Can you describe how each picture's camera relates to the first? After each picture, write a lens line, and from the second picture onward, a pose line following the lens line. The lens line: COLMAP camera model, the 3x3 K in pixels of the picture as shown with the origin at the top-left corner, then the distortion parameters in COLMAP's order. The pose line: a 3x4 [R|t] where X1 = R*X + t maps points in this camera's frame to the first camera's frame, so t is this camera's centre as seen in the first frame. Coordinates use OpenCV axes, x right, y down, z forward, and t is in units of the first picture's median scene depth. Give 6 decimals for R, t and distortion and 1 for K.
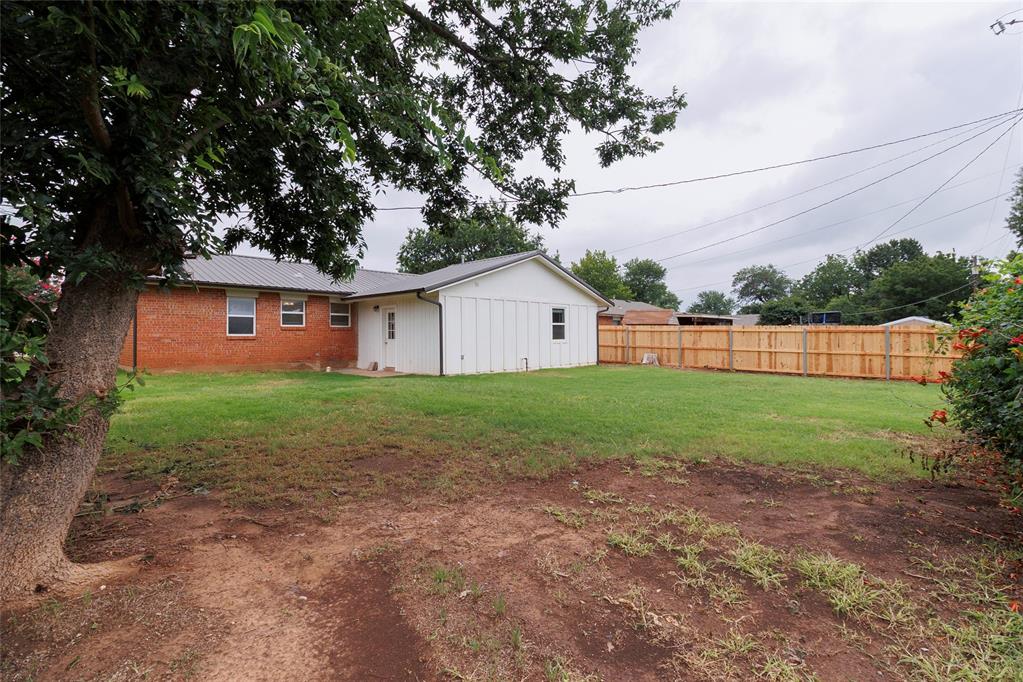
lens RADIAL K [[470.9, 0, 508.9], [0, 470.9, 334.5], [0, 0, 1]] dist [-0.001354, 0.000053]
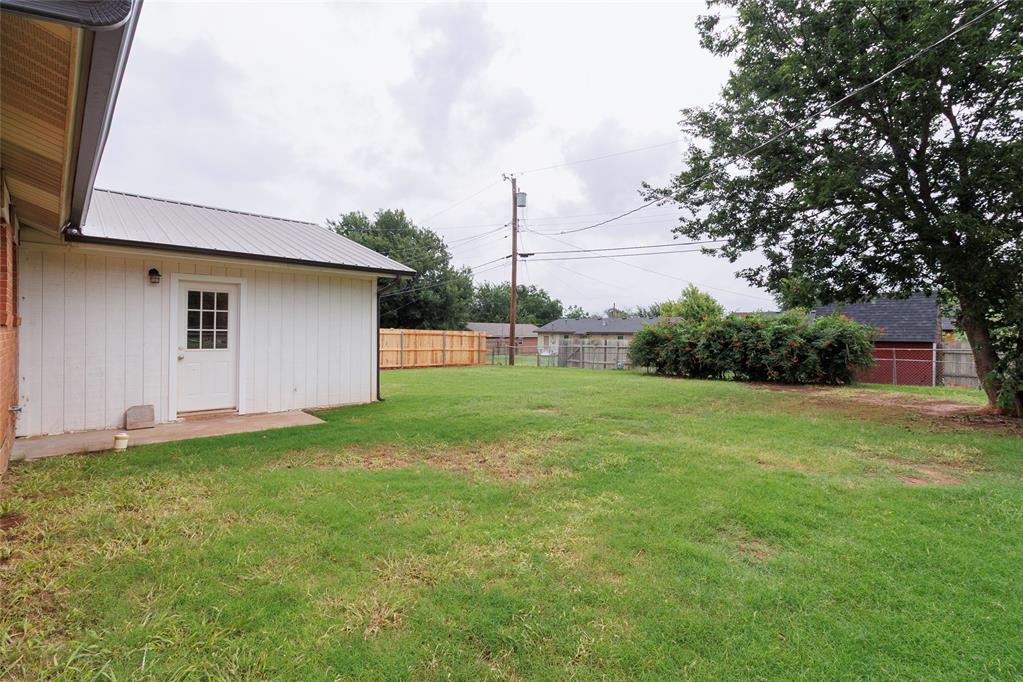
lens RADIAL K [[470.9, 0, 508.9], [0, 470.9, 334.5], [0, 0, 1]] dist [-0.001354, 0.000053]
pose [[0.067310, 0.002596, 0.997729, -0.679079], [-0.016865, 0.999857, -0.001464, -0.008437], [-0.997590, -0.016728, 0.067344, 0.662848]]
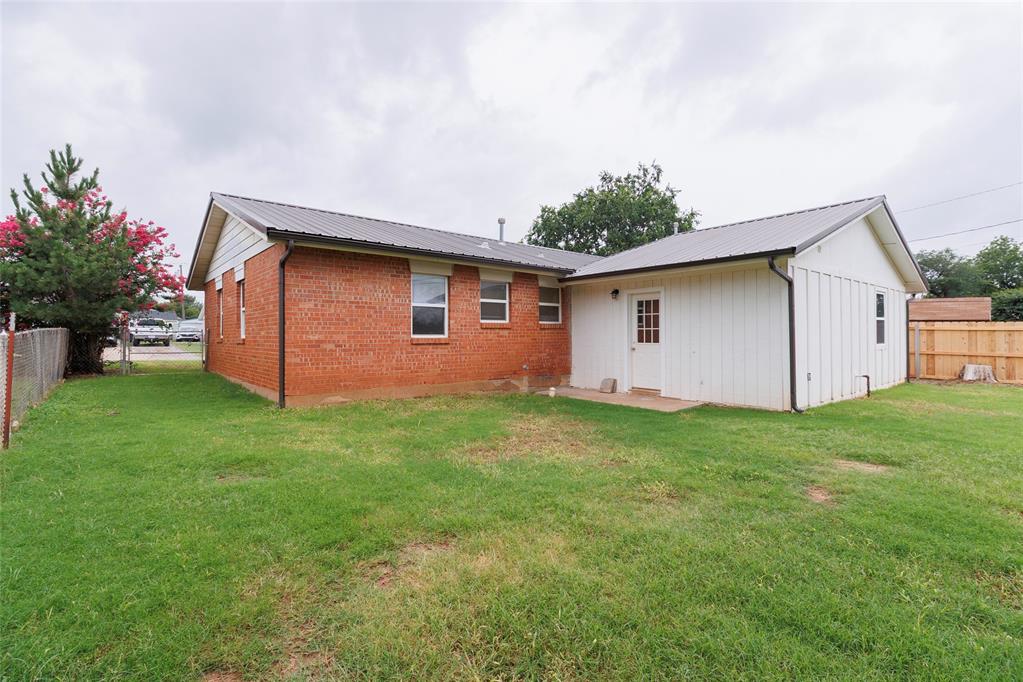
lens RADIAL K [[470.9, 0, 508.9], [0, 470.9, 334.5], [0, 0, 1]] dist [-0.001354, 0.000053]
pose [[0.991644, 0.001847, -0.128991, -0.345610], [-0.001450, 0.999994, 0.003172, -0.003048], [0.128996, -0.002958, 0.991641, 0.361995]]
